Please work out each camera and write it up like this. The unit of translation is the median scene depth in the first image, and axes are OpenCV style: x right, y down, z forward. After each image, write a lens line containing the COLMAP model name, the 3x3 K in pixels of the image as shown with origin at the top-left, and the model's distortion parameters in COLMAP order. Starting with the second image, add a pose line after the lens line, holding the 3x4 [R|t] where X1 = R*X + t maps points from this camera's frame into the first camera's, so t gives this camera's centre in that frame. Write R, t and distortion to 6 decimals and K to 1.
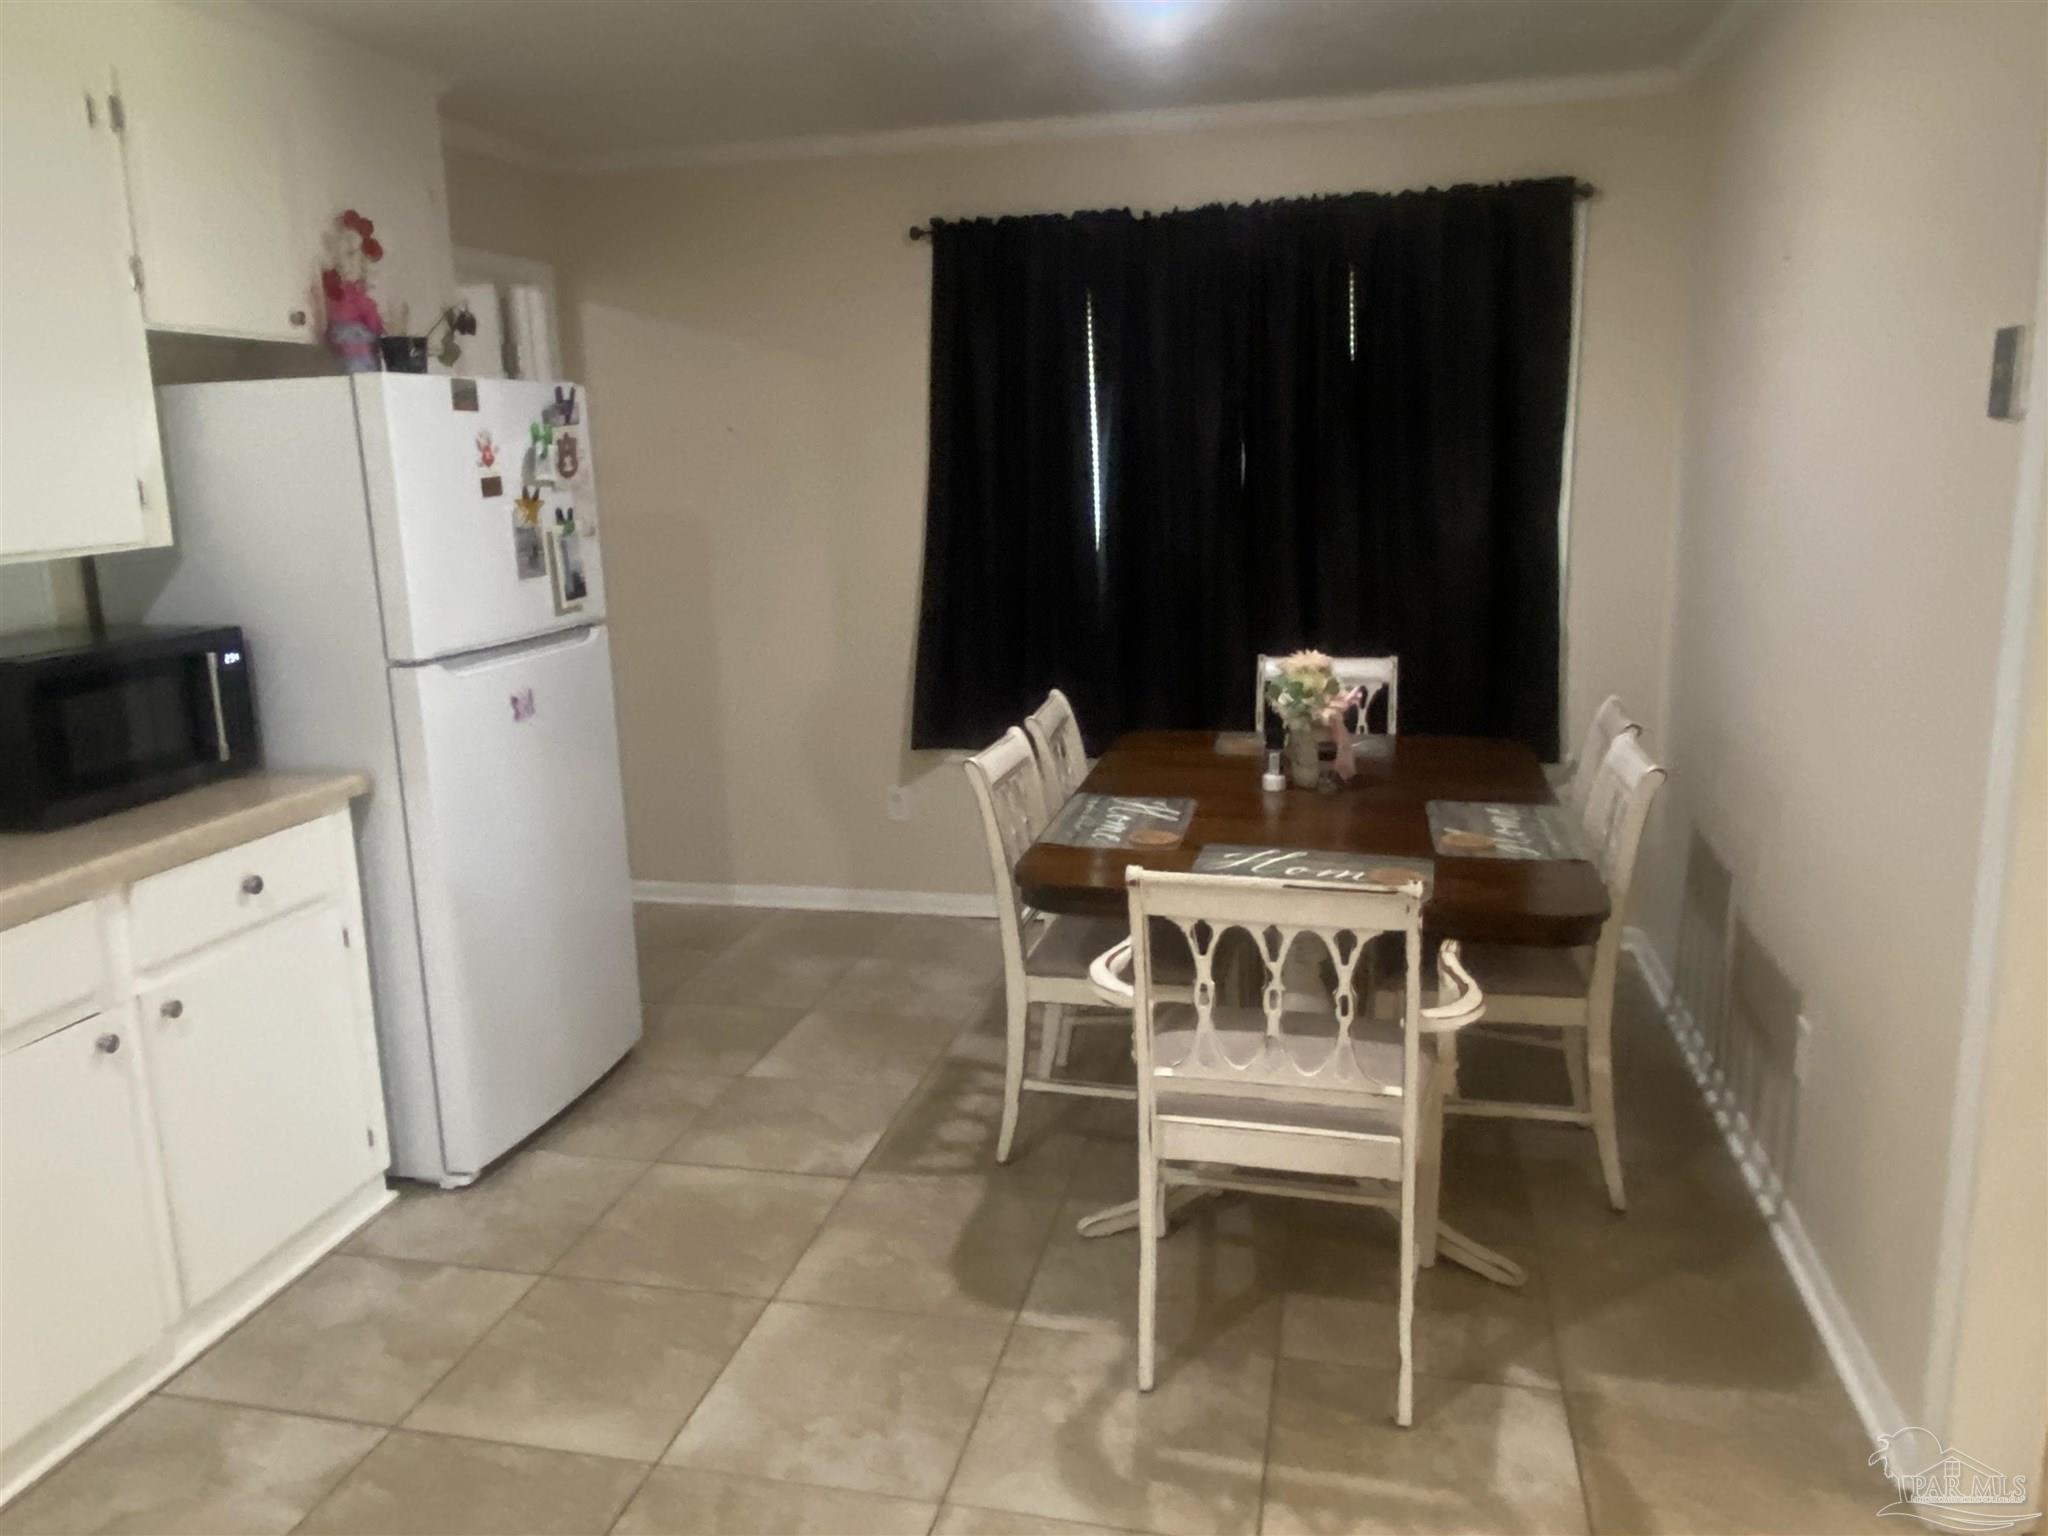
lens RADIAL K [[1445.3, 0, 1085.6], [0, 1445.3, 758.7], [0, 0, 1]] dist [-0.000313, -0.022375]
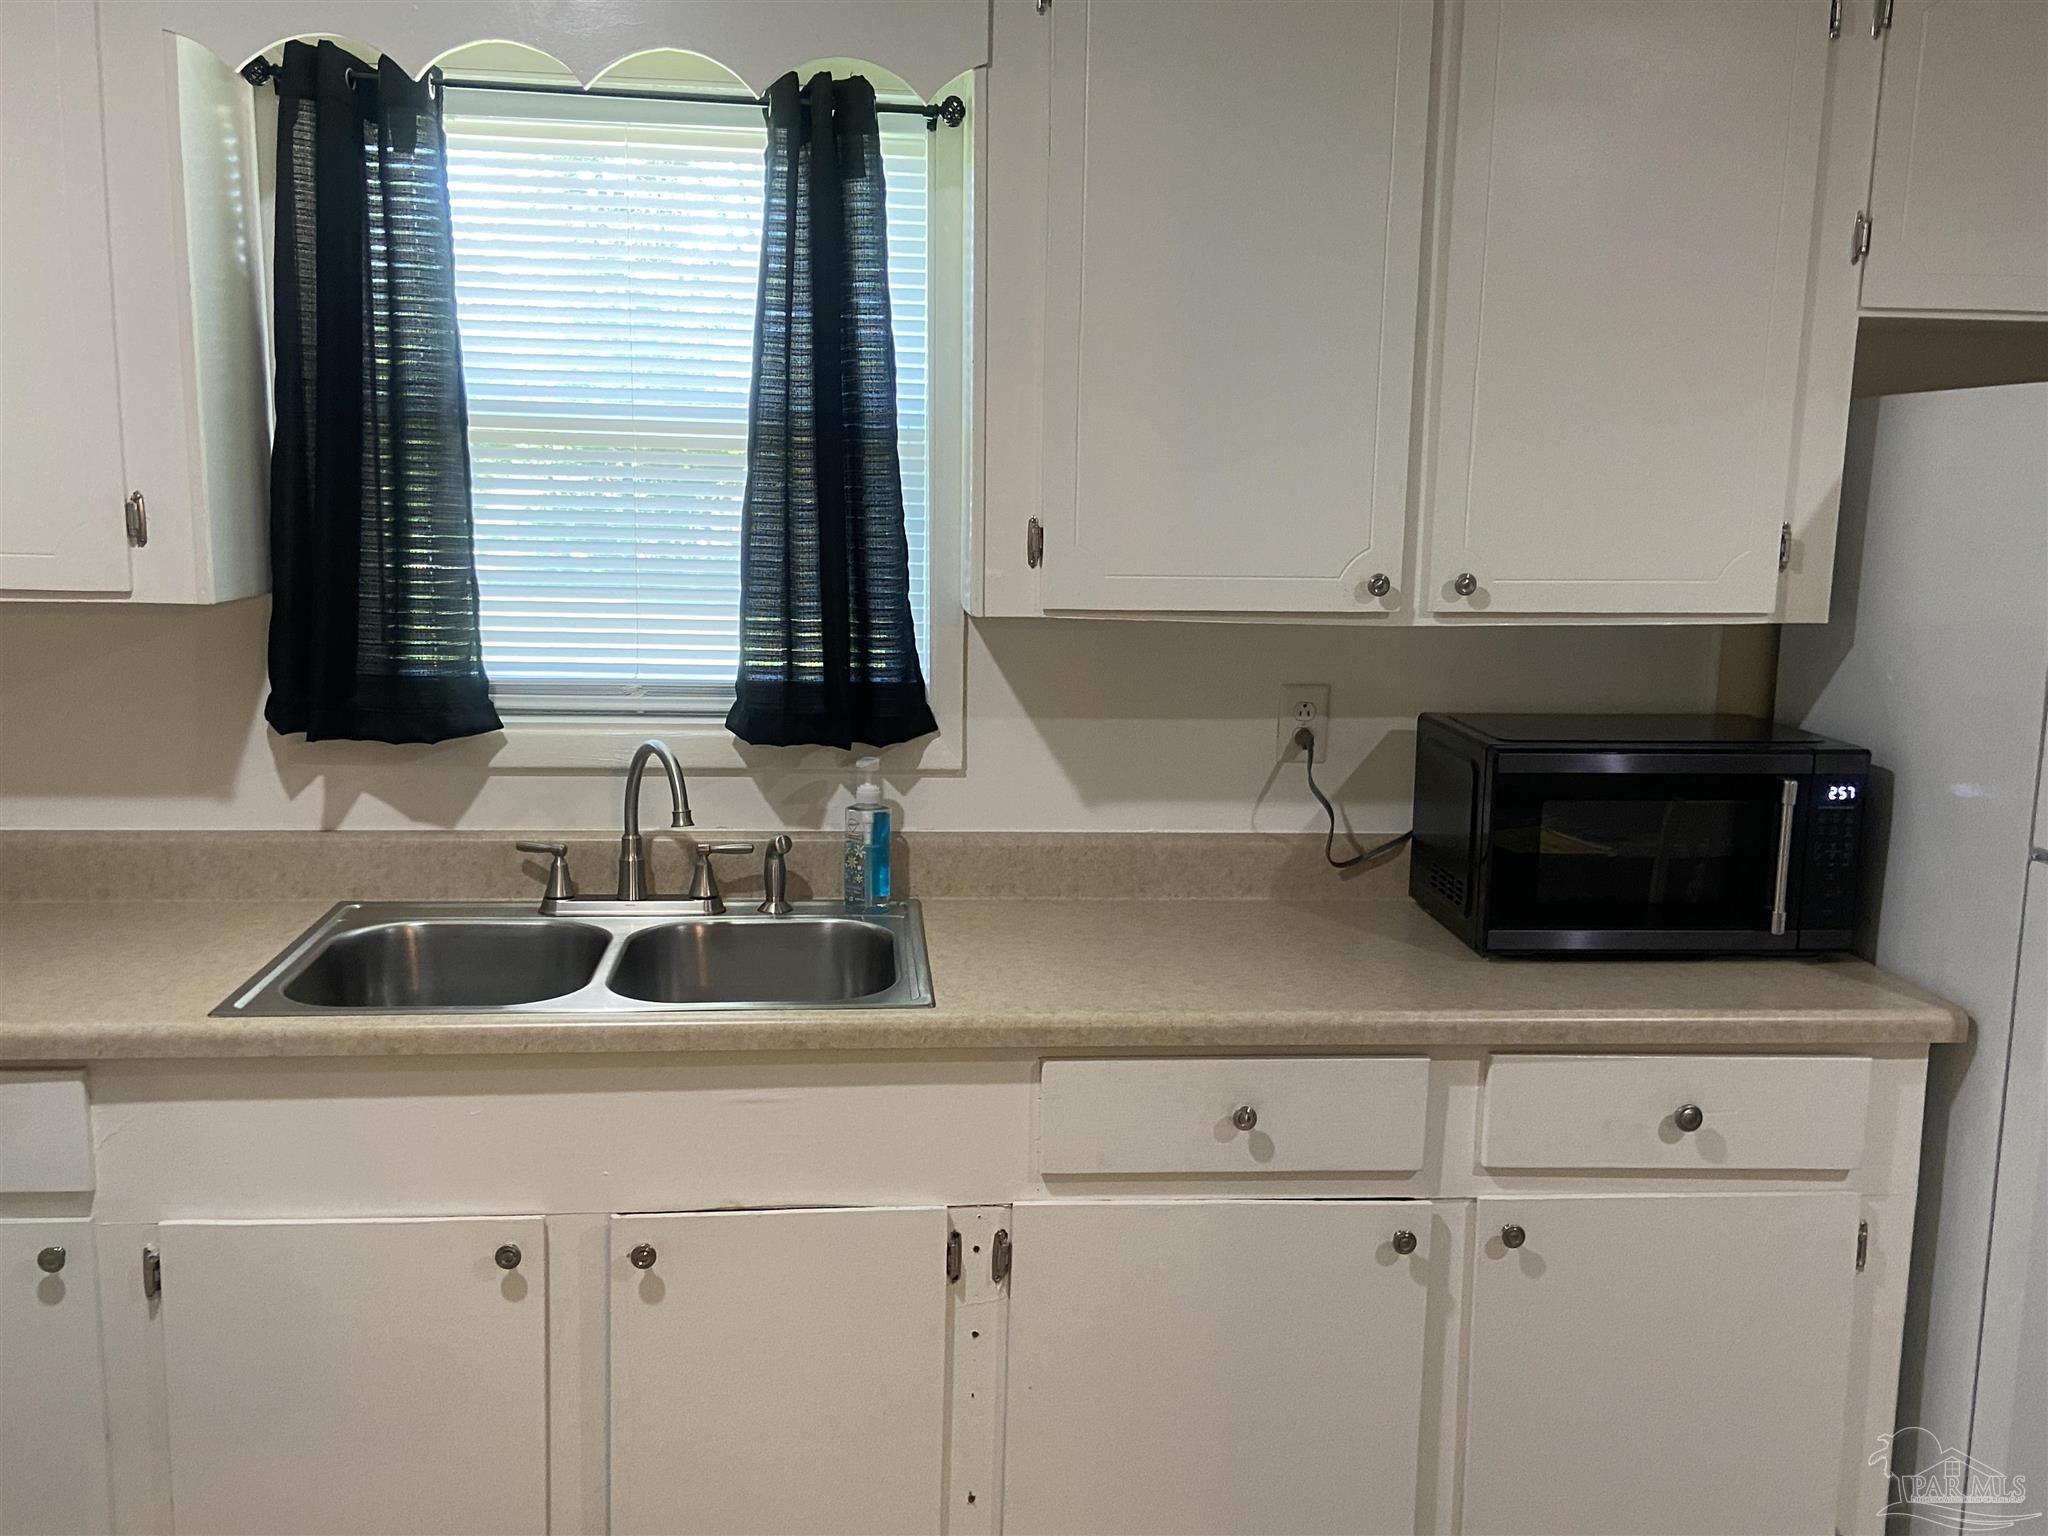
lens RADIAL K [[1882.1, 0, 1034.4], [0, 1882.1, 785.2], [0, 0, 1]] dist [0.122689, -0.165577]
pose [[0.286722, 0.184163, -0.940146, 0.137270], [-0.224840, 0.966875, 0.120828, -0.088812], [0.931256, 0.176738, 0.318632, 0.323616]]
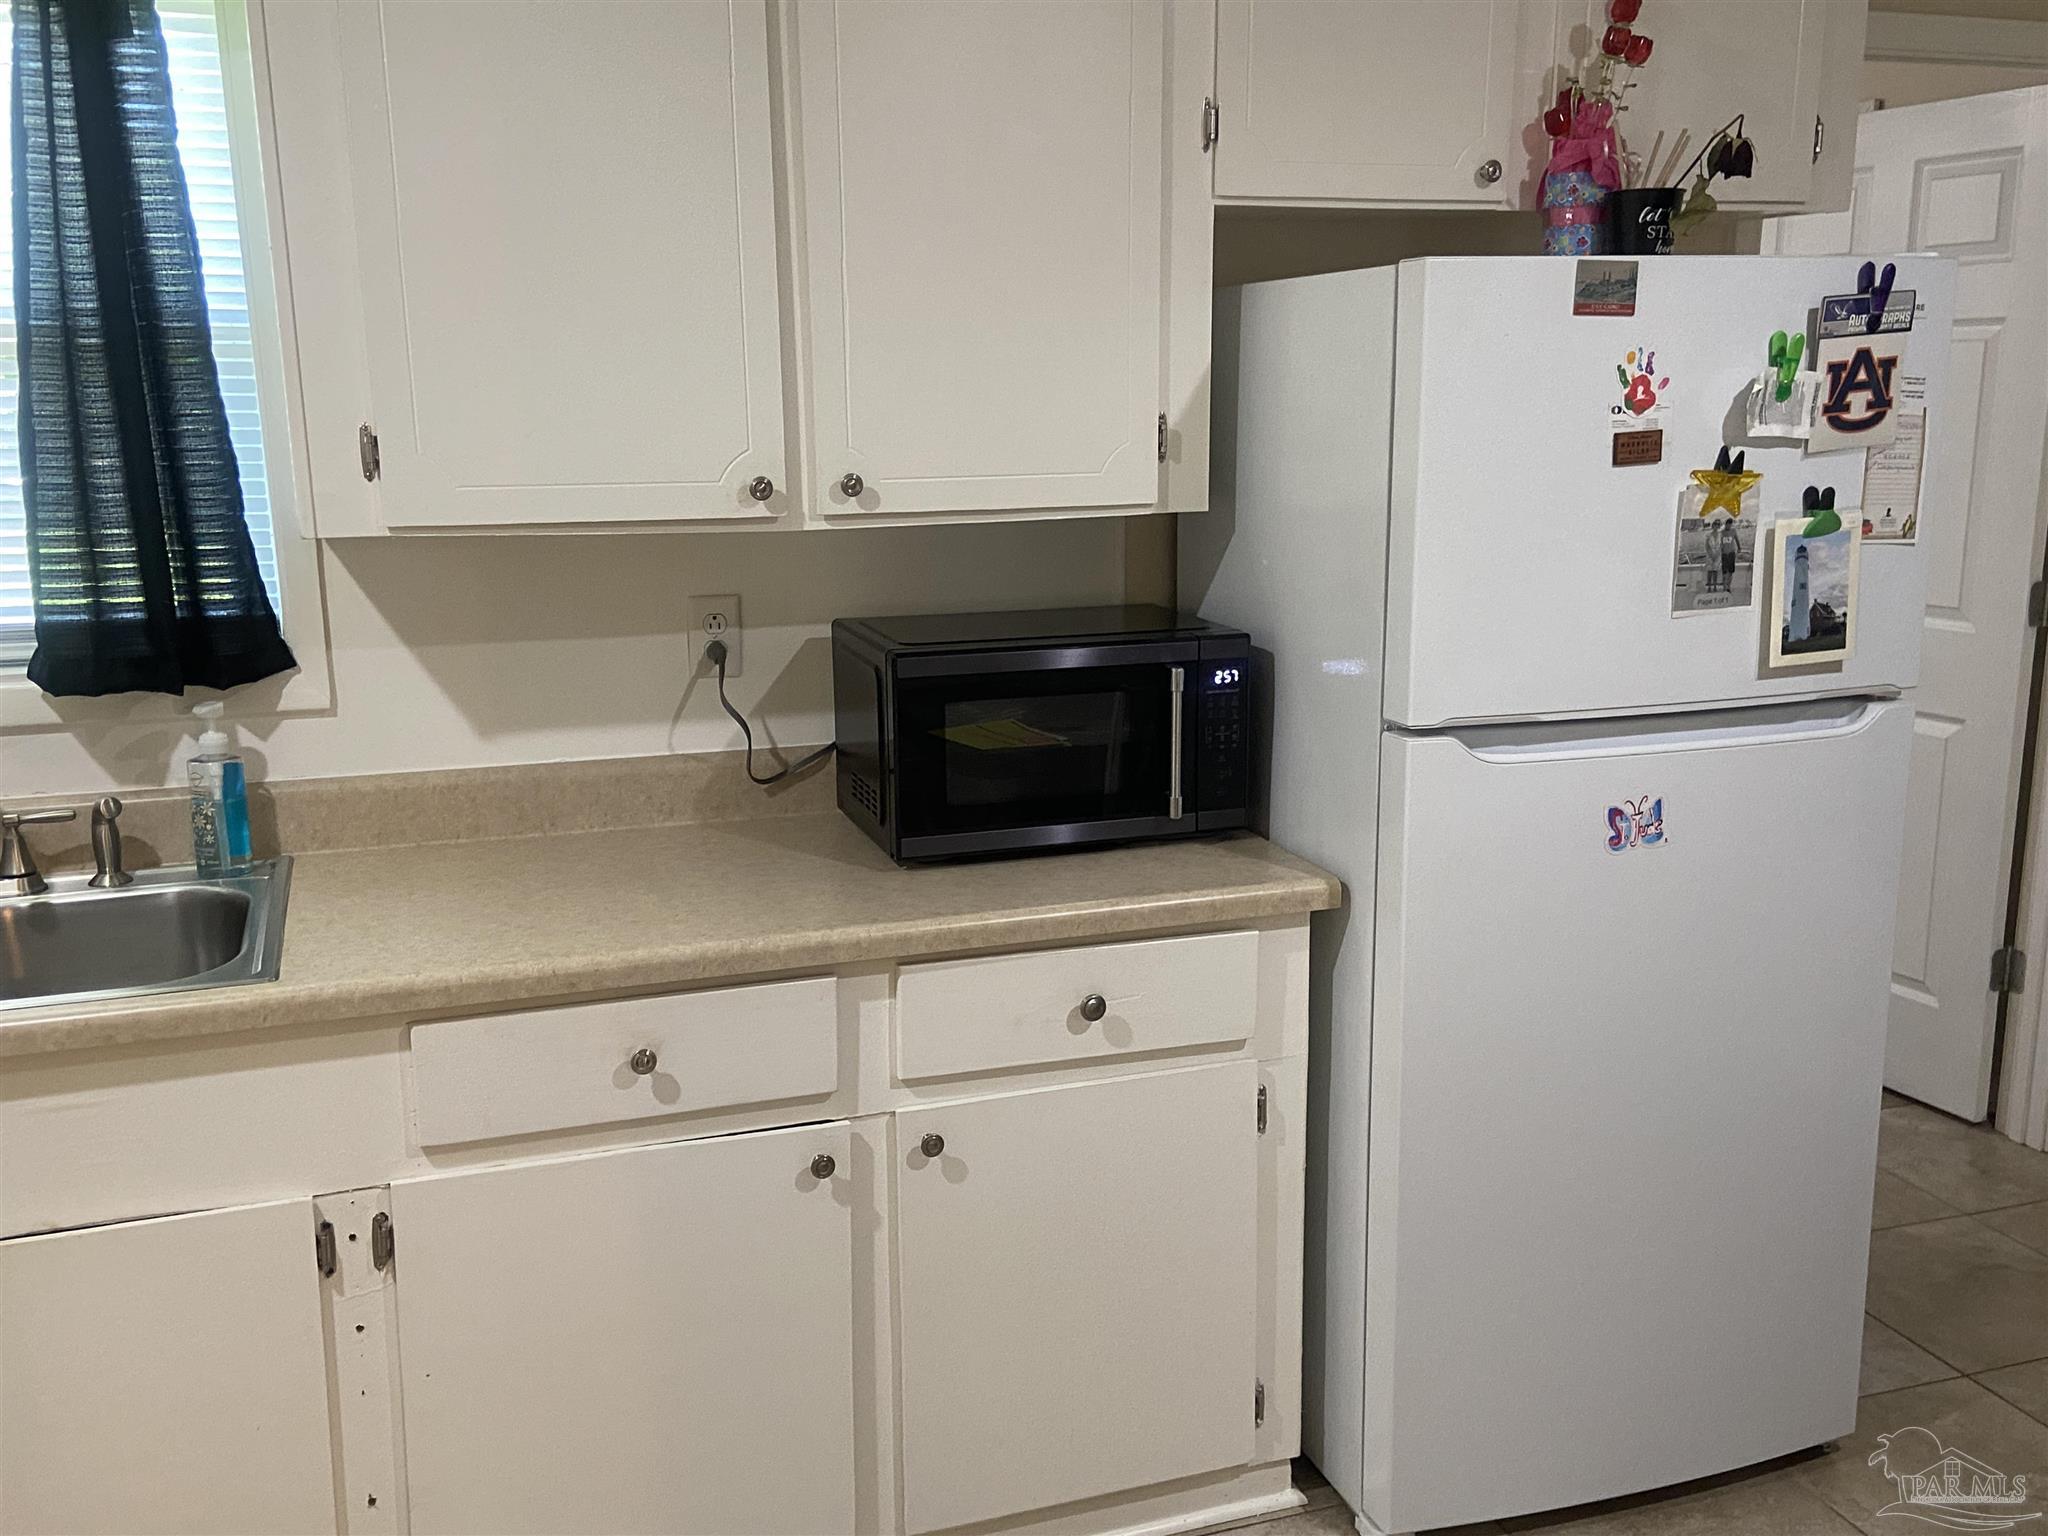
lens RADIAL K [[1882.1, 0, 1034.4], [0, 1882.1, 785.2], [0, 0, 1]] dist [0.122689, -0.165577]
pose [[0.511991, 0.201003, -0.835142, 0.127974], [-0.184601, 0.975267, 0.121557, -0.103388], [0.838920, 0.091932, 0.536434, 0.394762]]
